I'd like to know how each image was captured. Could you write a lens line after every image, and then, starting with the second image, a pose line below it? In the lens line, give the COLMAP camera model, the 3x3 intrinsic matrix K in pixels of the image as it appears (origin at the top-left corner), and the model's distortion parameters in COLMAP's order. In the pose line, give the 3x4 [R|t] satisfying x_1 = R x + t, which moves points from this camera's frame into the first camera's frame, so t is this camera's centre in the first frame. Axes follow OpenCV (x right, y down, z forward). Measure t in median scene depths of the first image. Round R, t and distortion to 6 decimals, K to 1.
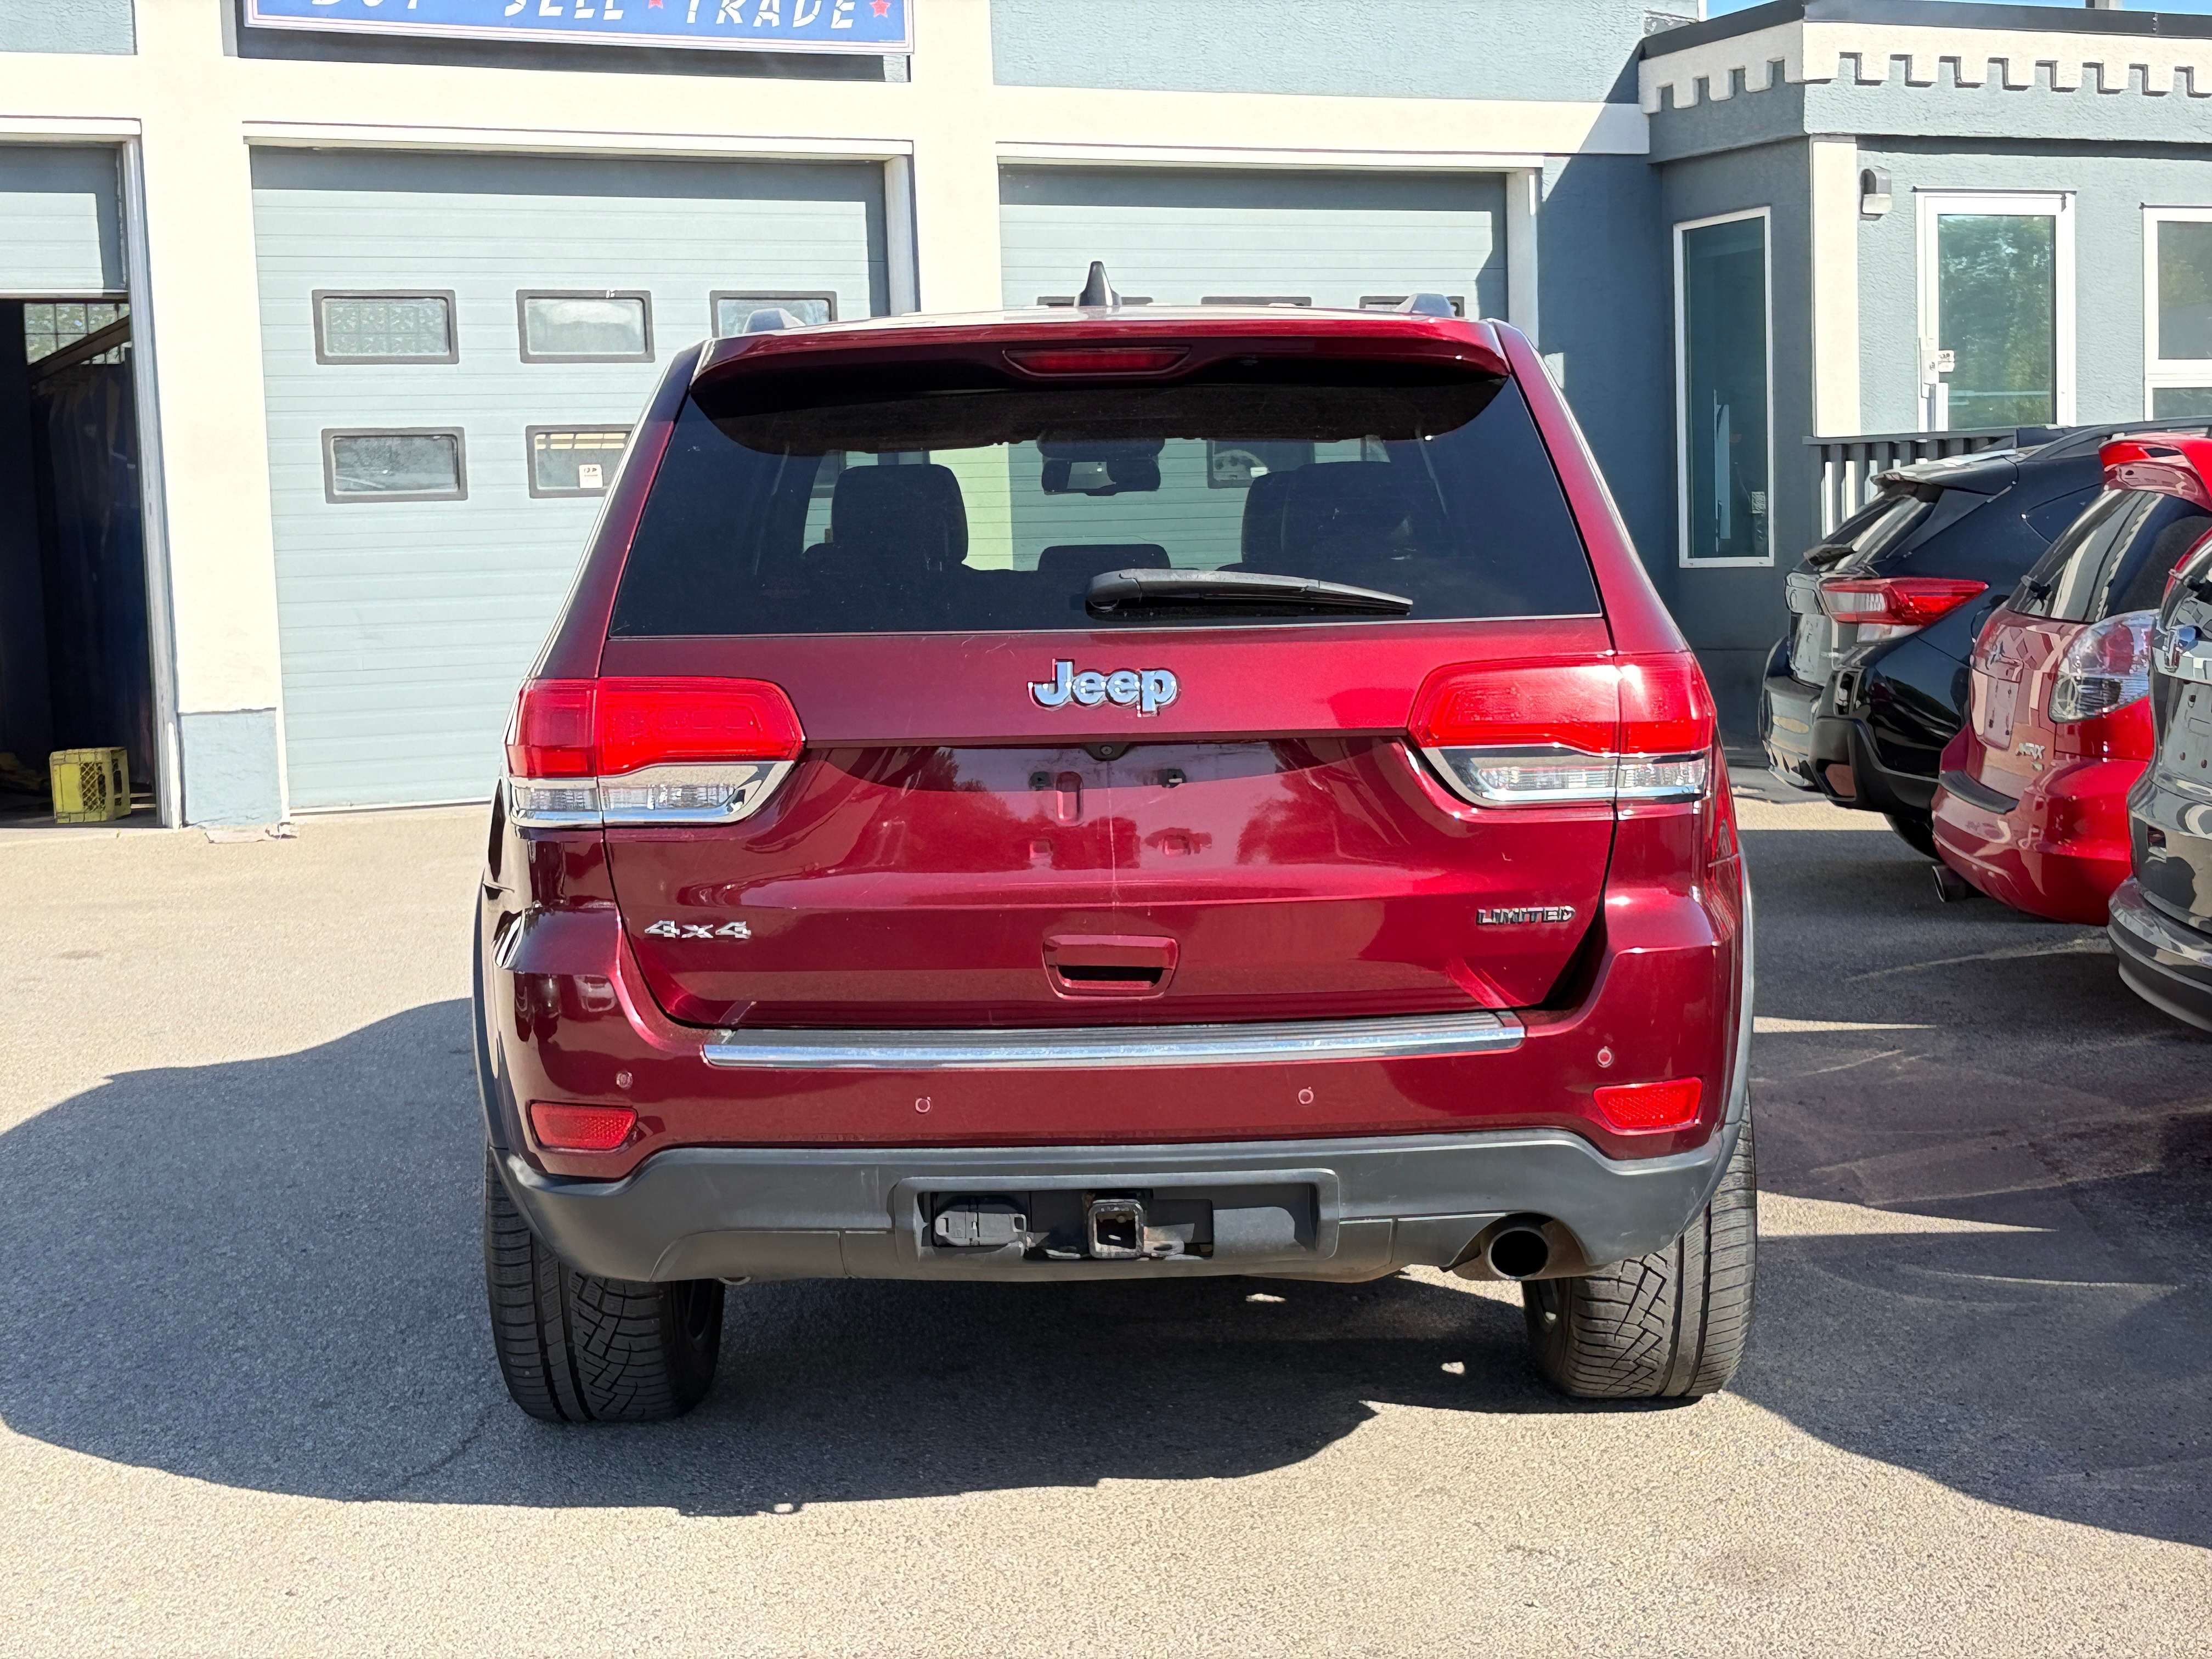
lens RADIAL K [[3400.8, 0, 1151.2], [0, 3400.8, 836.2], [0, 0, 1]] dist [0.229028, -1.059679]
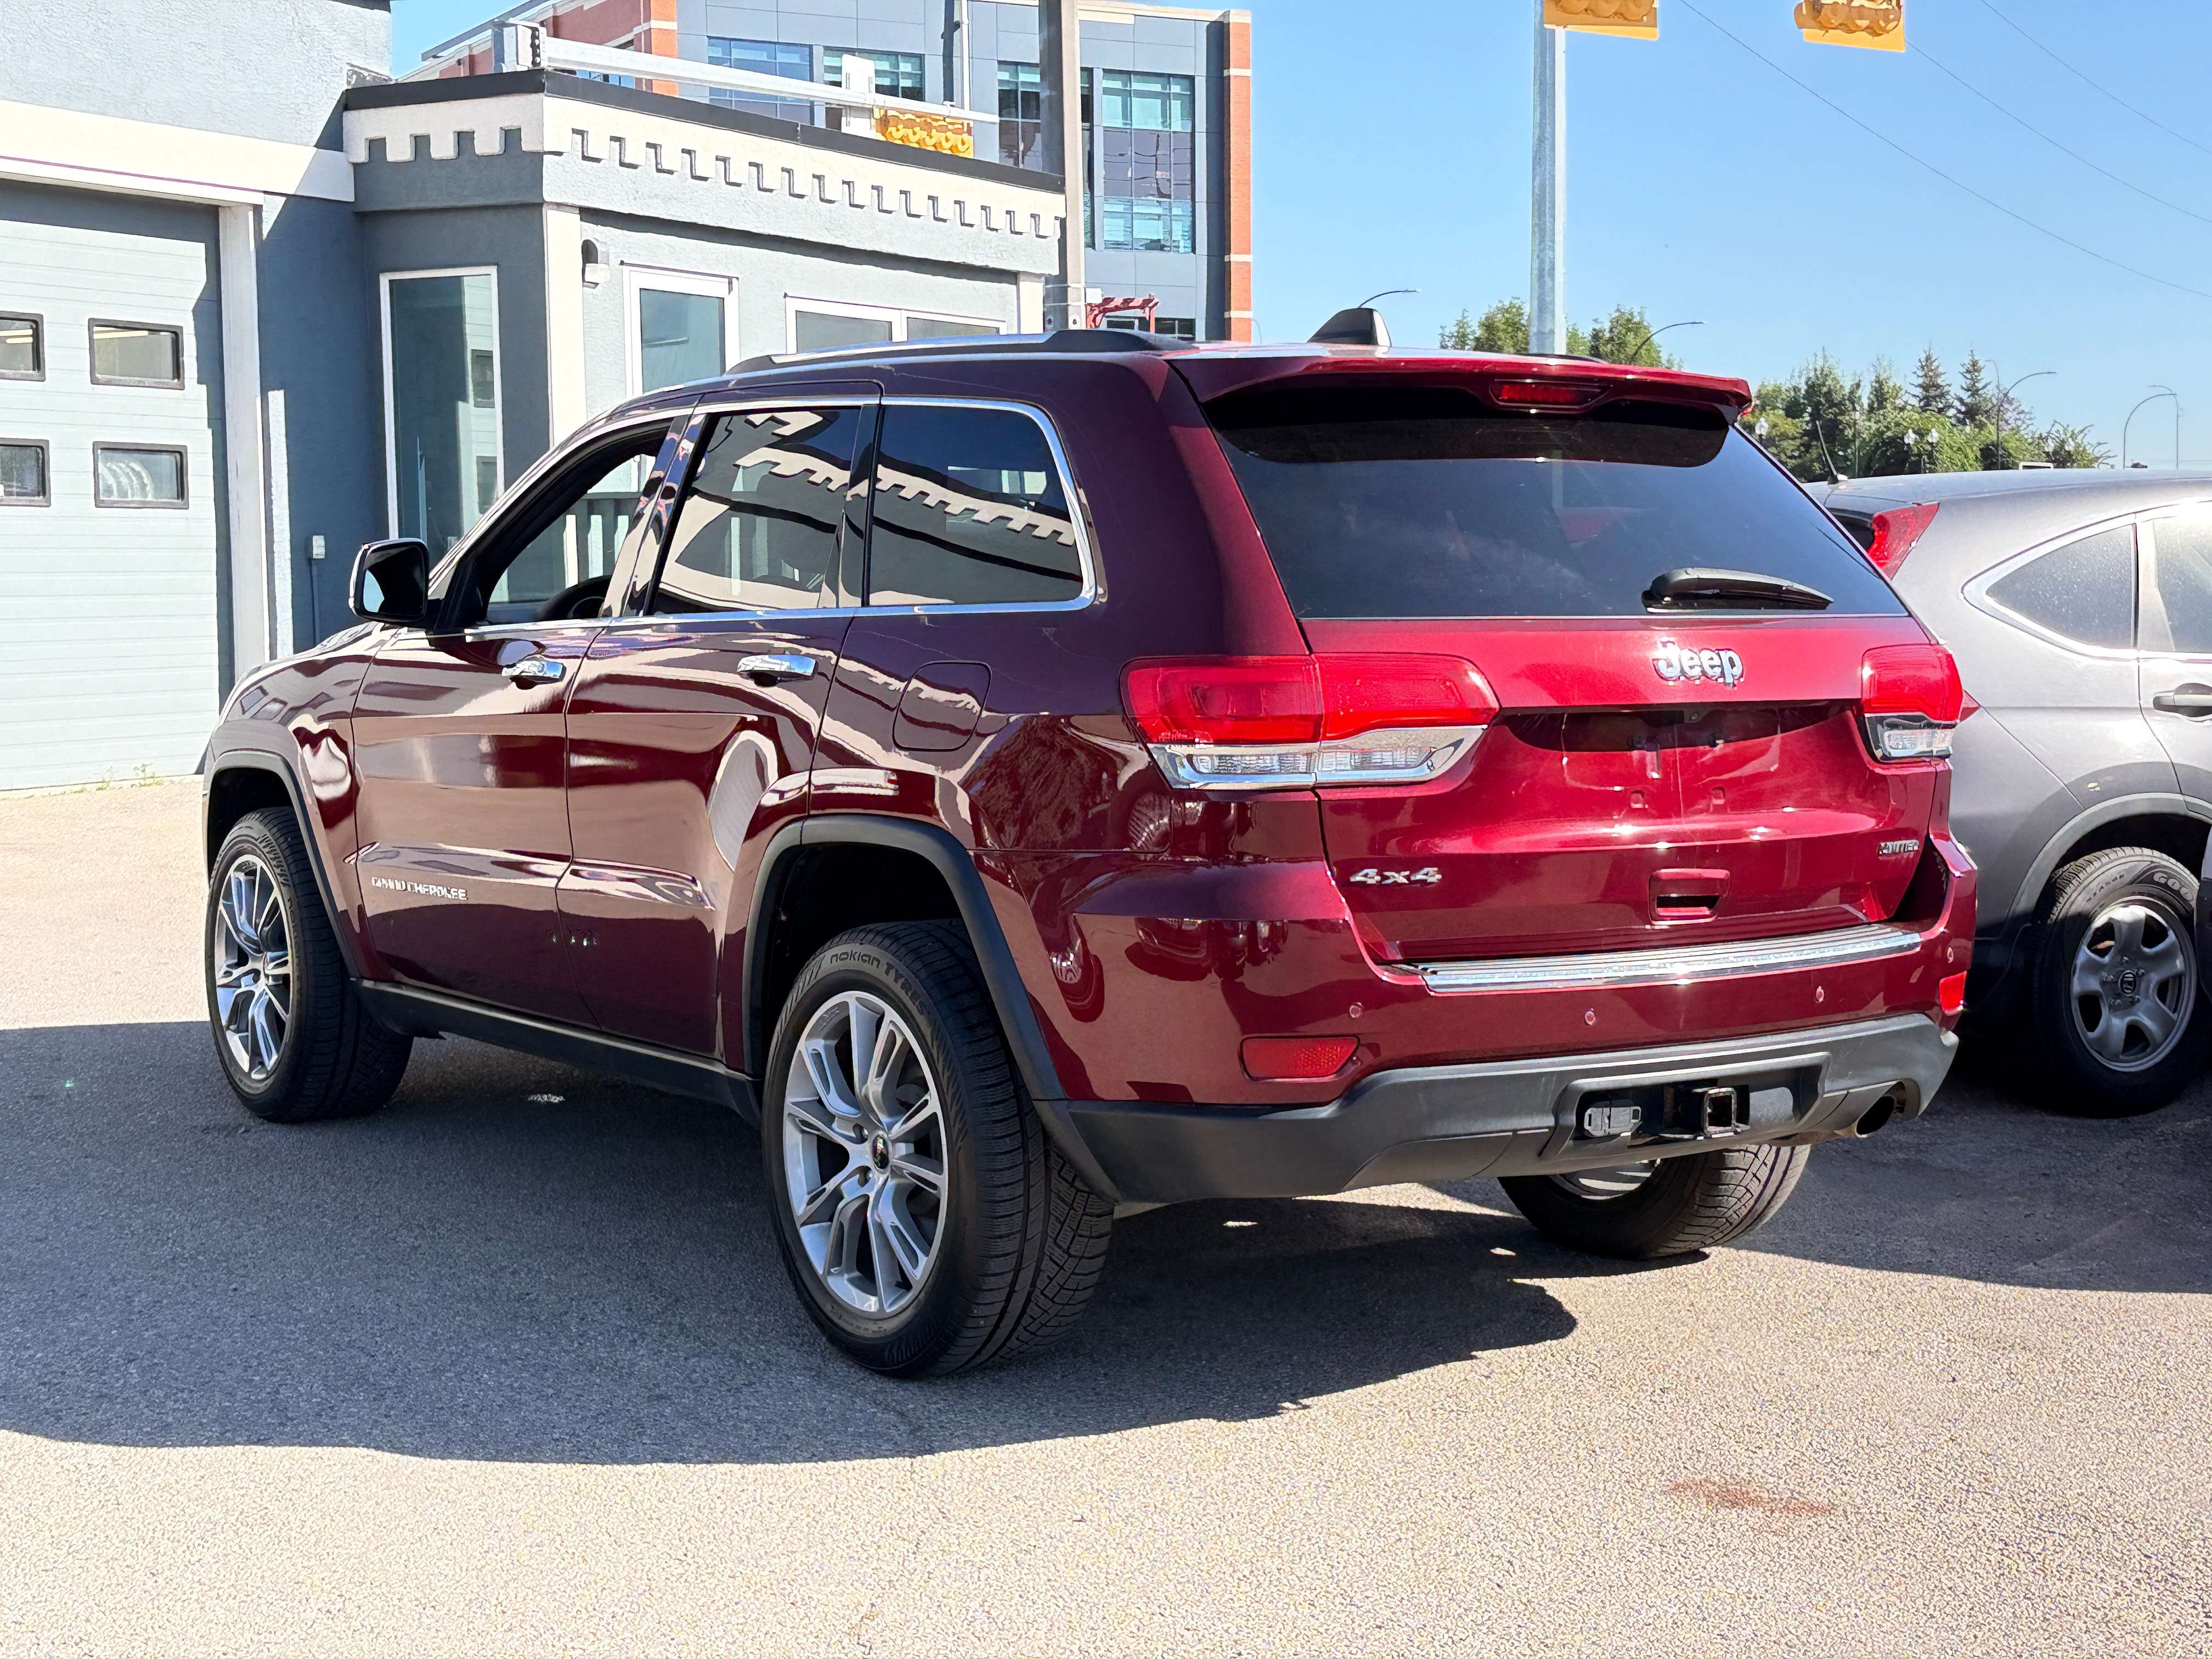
lens RADIAL K [[3400.8, 0, 1151.2], [0, 3400.8, 836.2], [0, 0, 1]] dist [0.229028, -1.059679]
pose [[0.786152, -0.018740, 0.617749, -0.776693], [0.032232, 0.999423, -0.010699, 0.020590], [-0.617192, 0.028322, 0.786303, 0.142600]]
